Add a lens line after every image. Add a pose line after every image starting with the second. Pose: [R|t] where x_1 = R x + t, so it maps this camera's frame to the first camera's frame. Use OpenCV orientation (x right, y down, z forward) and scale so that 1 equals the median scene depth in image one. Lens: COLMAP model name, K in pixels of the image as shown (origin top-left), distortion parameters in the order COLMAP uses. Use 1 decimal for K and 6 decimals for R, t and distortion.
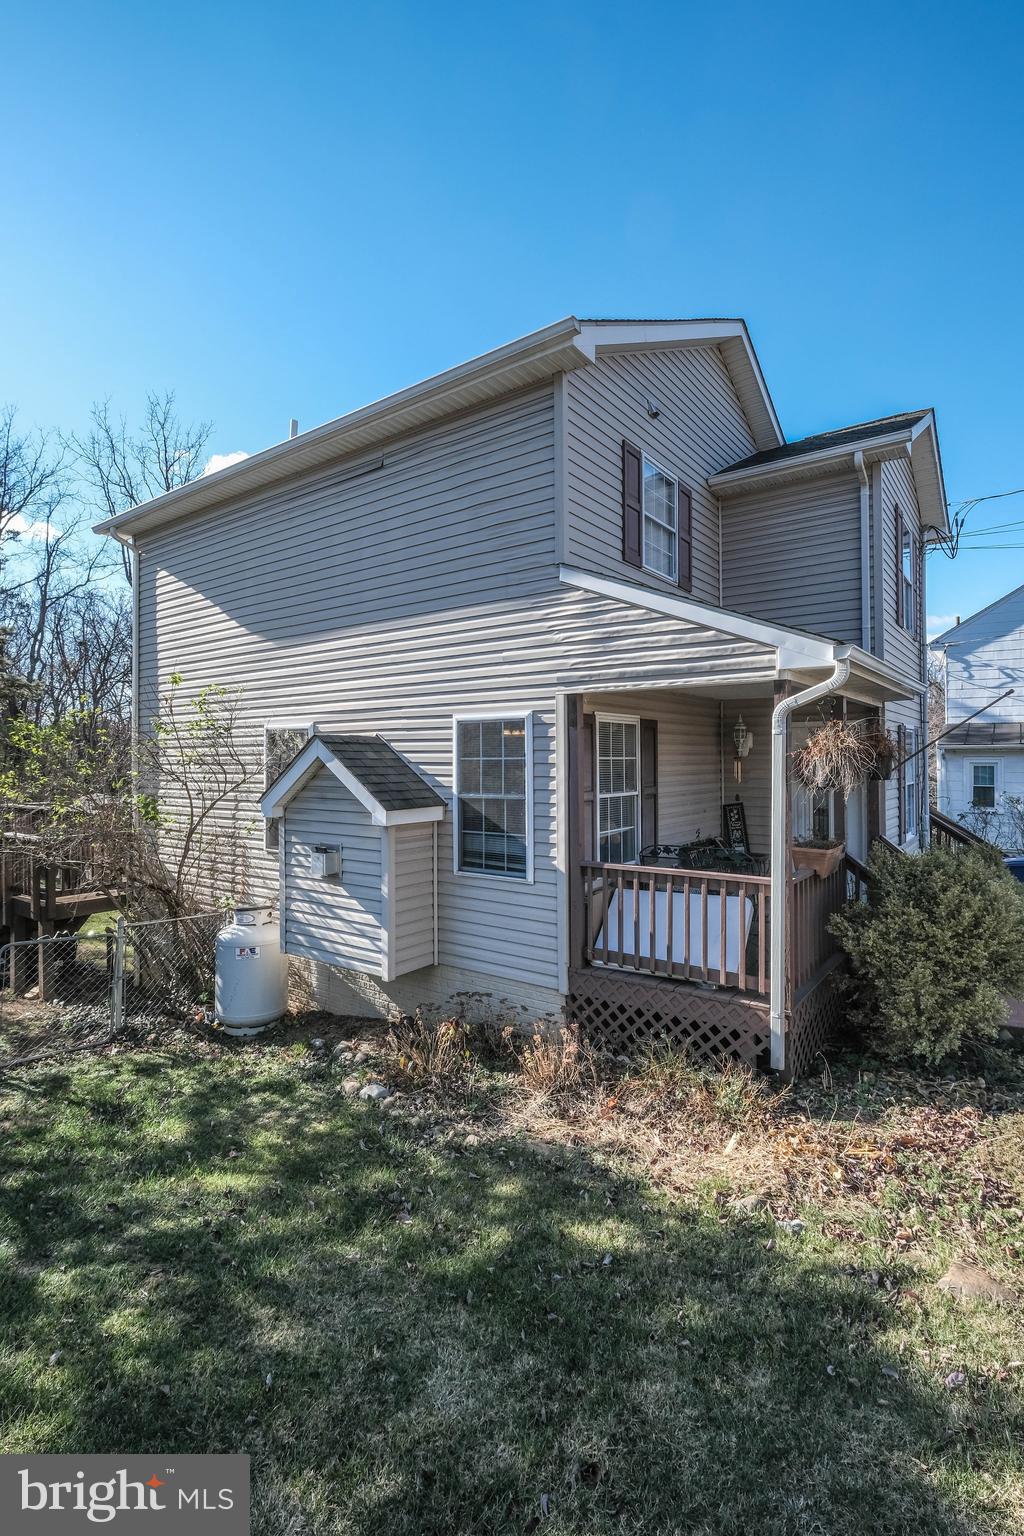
lens RADIAL K [[716.8, 0, 512.0], [0, 716.8, 768.0], [0, 0, 1]] dist [0.000893, -0.000093]
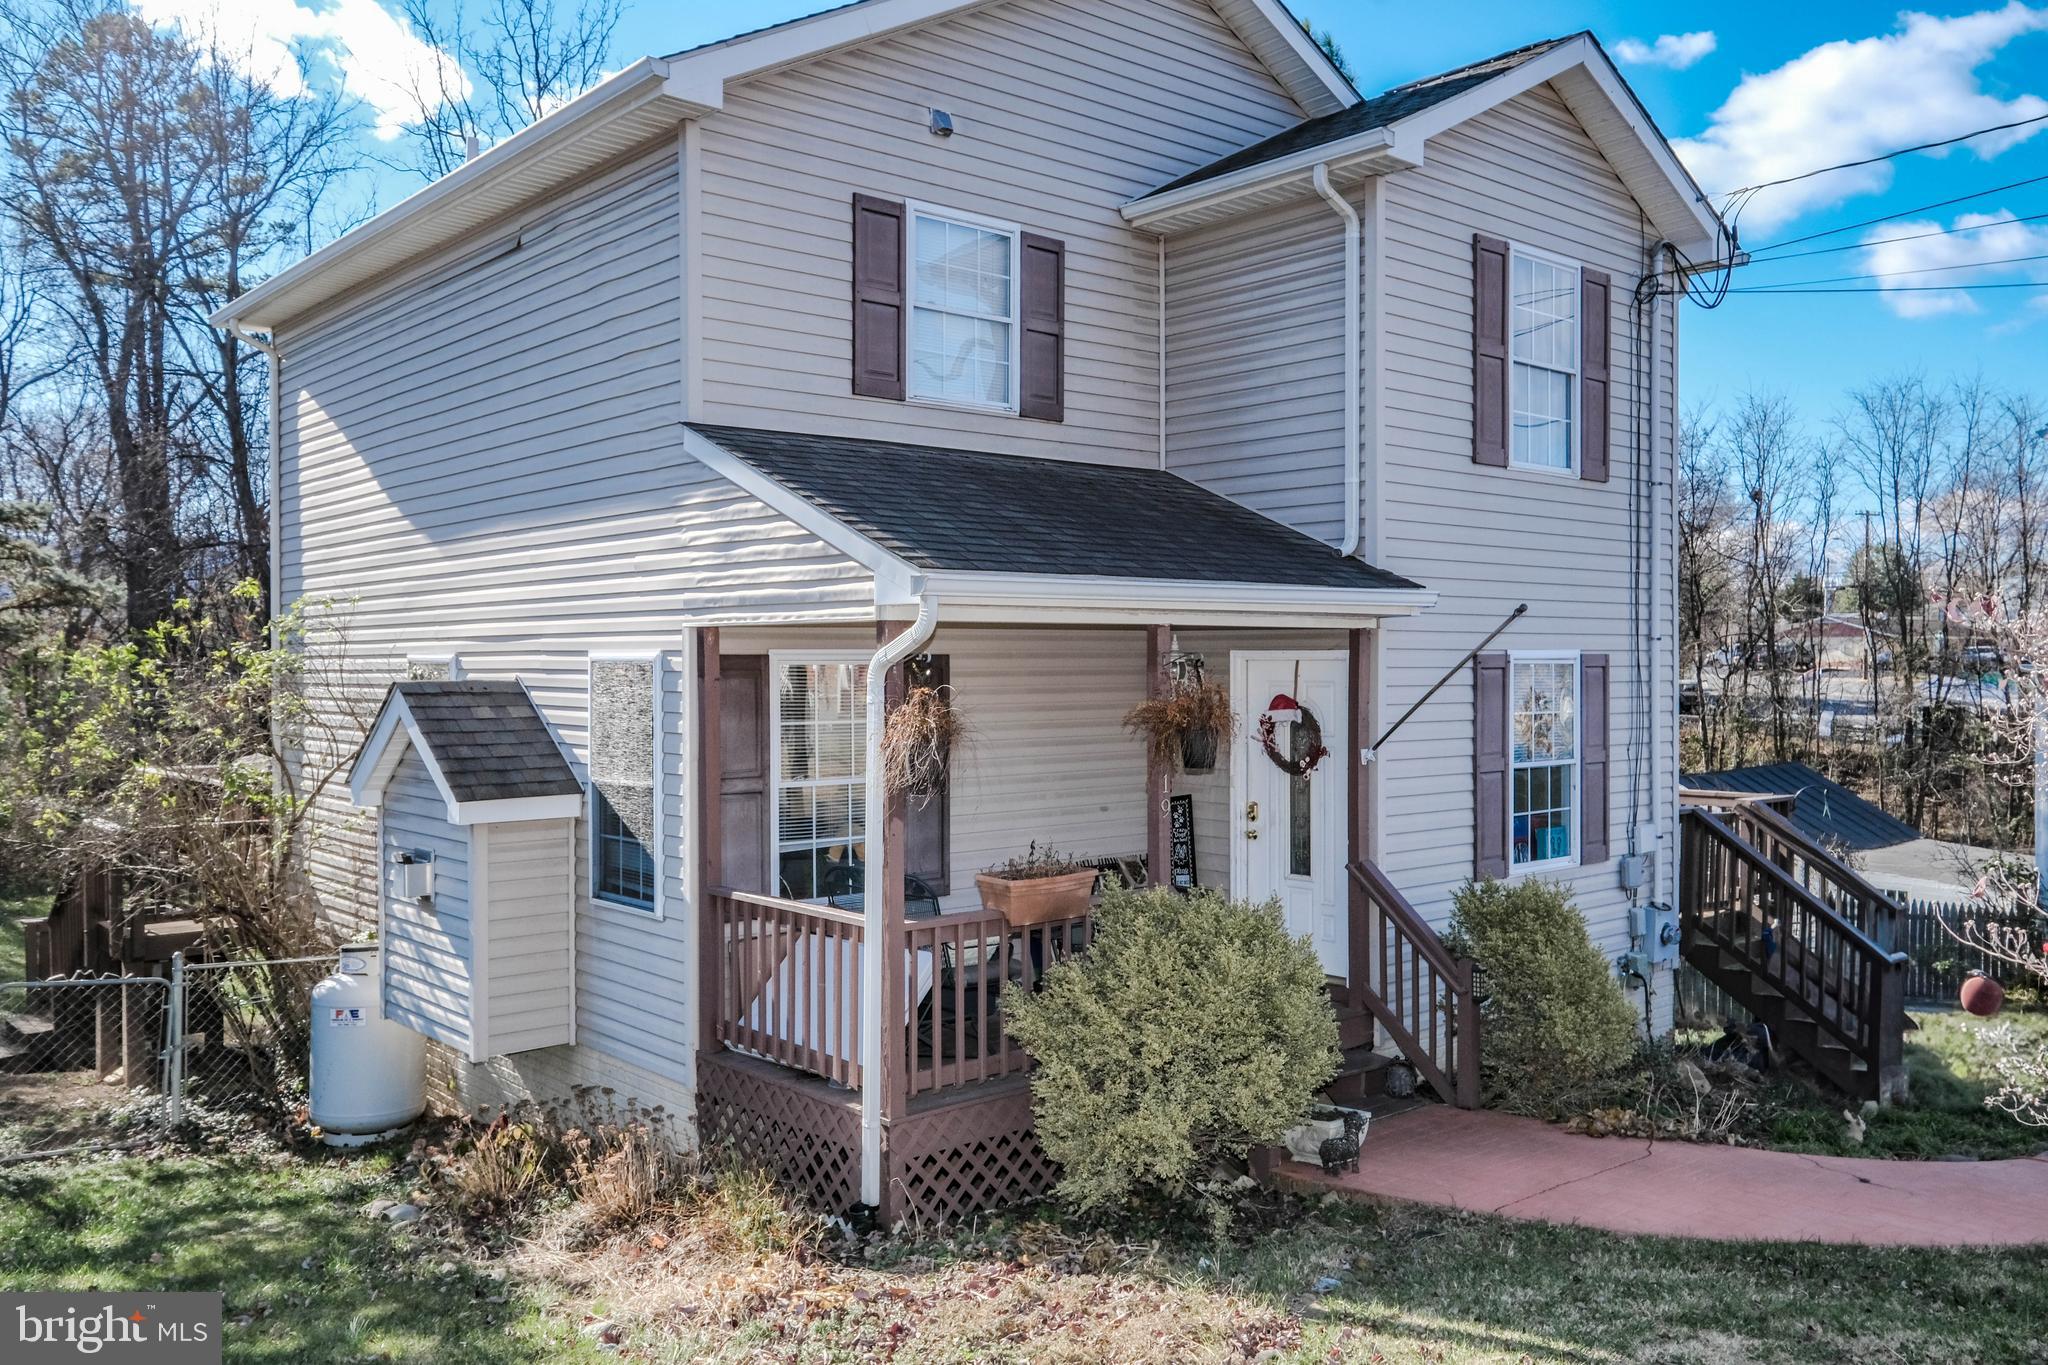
lens RADIAL K [[1626.8, 0, 1021.1], [0, 1626.8, 713.9], [0, 0, 1]] dist [0.037344, 0.006376]
pose [[0.974529, 0.009138, -0.224075, 0.621731], [-0.004827, 0.999793, 0.019781, -0.049780], [0.224209, -0.018195, 0.974371, -0.323825]]
